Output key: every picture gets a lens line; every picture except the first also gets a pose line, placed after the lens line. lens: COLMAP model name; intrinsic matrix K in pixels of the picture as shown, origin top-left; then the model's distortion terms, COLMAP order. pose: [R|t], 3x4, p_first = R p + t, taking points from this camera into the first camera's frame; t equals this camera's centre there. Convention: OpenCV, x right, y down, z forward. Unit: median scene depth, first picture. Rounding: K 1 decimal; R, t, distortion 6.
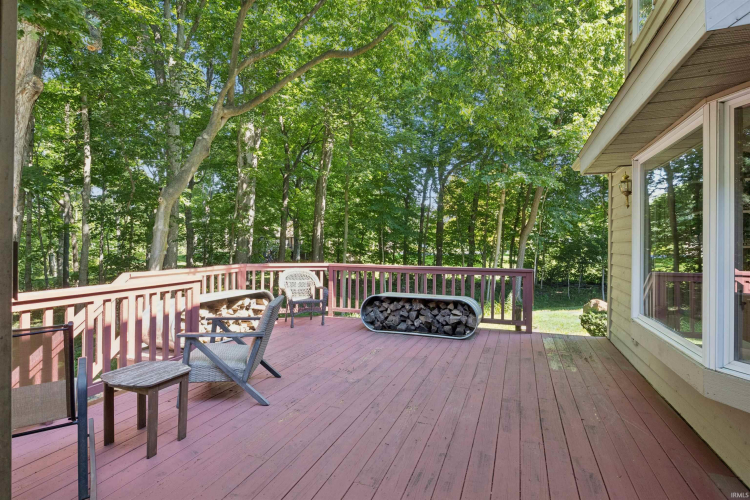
lens RADIAL K [[384.2, 0, 387.2], [0, 384.2, 243.0], [0, 0, 1]] dist [0.001601, -0.000817]
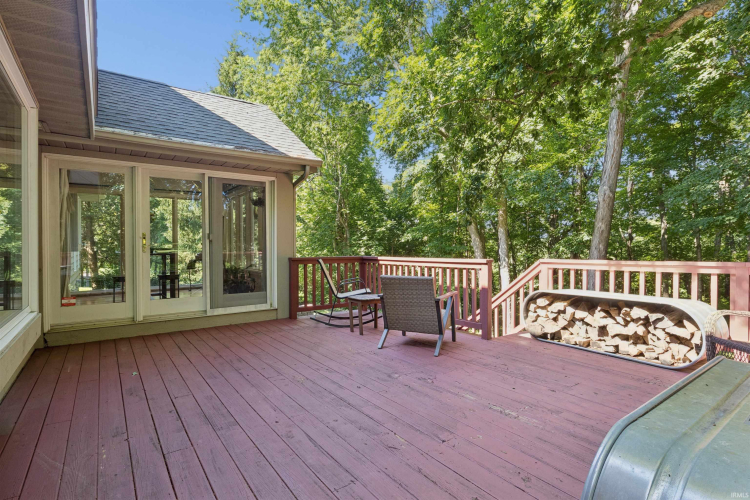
lens RADIAL K [[384.2, 0, 387.2], [0, 384.2, 243.0], [0, 0, 1]] dist [0.001601, -0.000817]
pose [[-0.560495, -0.013916, -0.828041, 0.778459], [0.003587, 0.999809, -0.019231, 0.063002], [0.828150, -0.013749, -0.560338, 1.695867]]
